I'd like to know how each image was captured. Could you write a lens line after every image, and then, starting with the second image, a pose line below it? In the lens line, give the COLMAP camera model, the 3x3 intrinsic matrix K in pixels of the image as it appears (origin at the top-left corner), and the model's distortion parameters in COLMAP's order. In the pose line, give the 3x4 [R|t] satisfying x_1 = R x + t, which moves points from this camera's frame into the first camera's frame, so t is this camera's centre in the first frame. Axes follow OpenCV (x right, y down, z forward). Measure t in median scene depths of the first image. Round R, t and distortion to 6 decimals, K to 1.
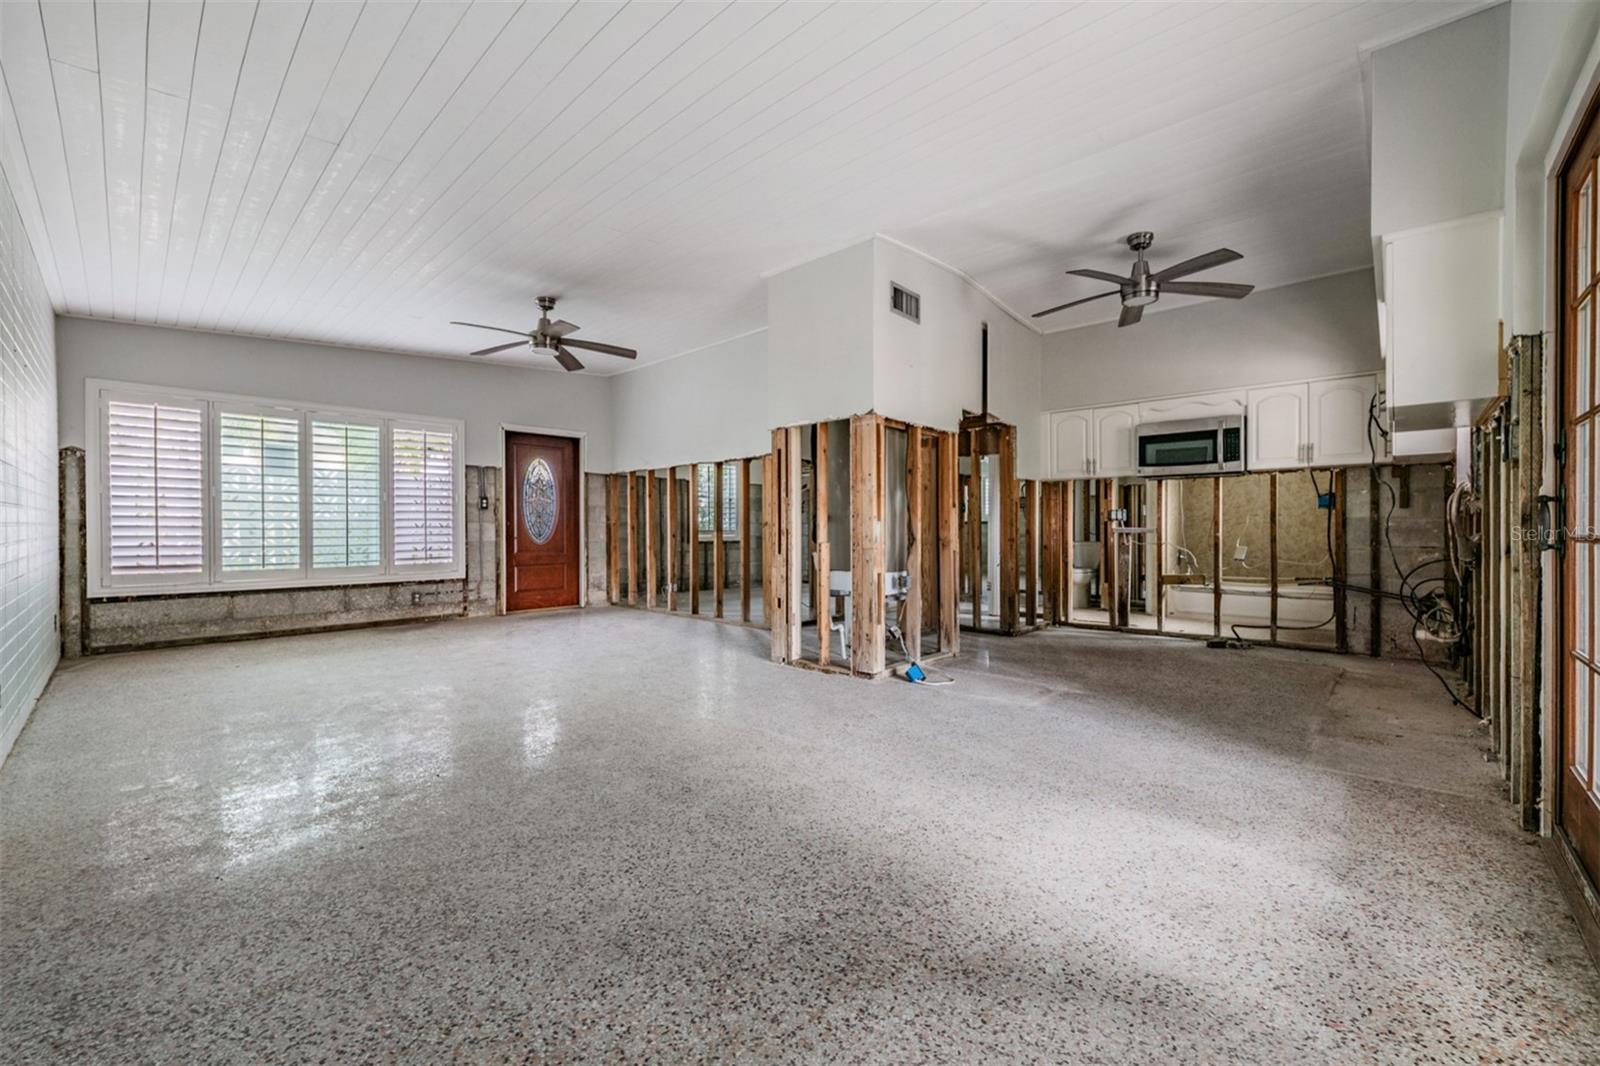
lens RADIAL K [[632.0, 0, 808.2], [0, 632.0, 533.1], [0, 0, 1]] dist [-0.013646, -0.000378]
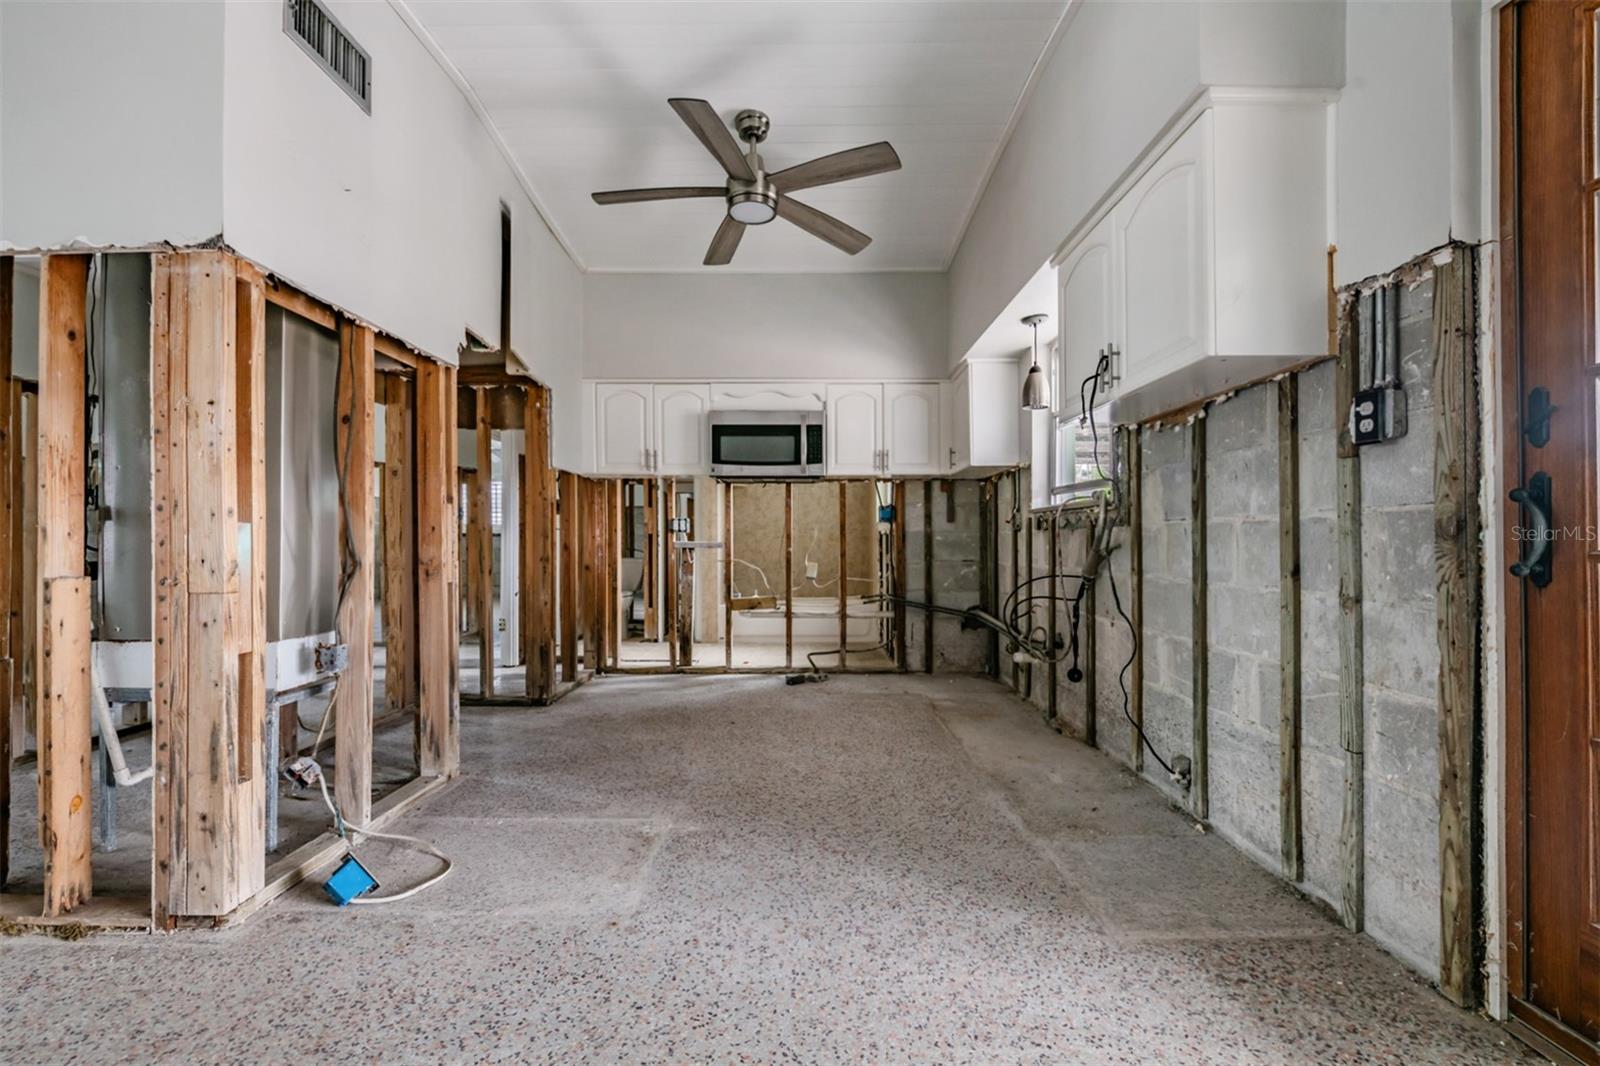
lens RADIAL K [[632.0, 0, 806.2], [0, 632.0, 542.7], [0, 0, 1]] dist [-0.013646, -0.000378]
pose [[0.732392, 0.001087, 0.680882, 0.088860], [0.003899, 0.999976, -0.005791, -0.002083], [-0.680872, 0.006896, 0.732370, 0.398995]]
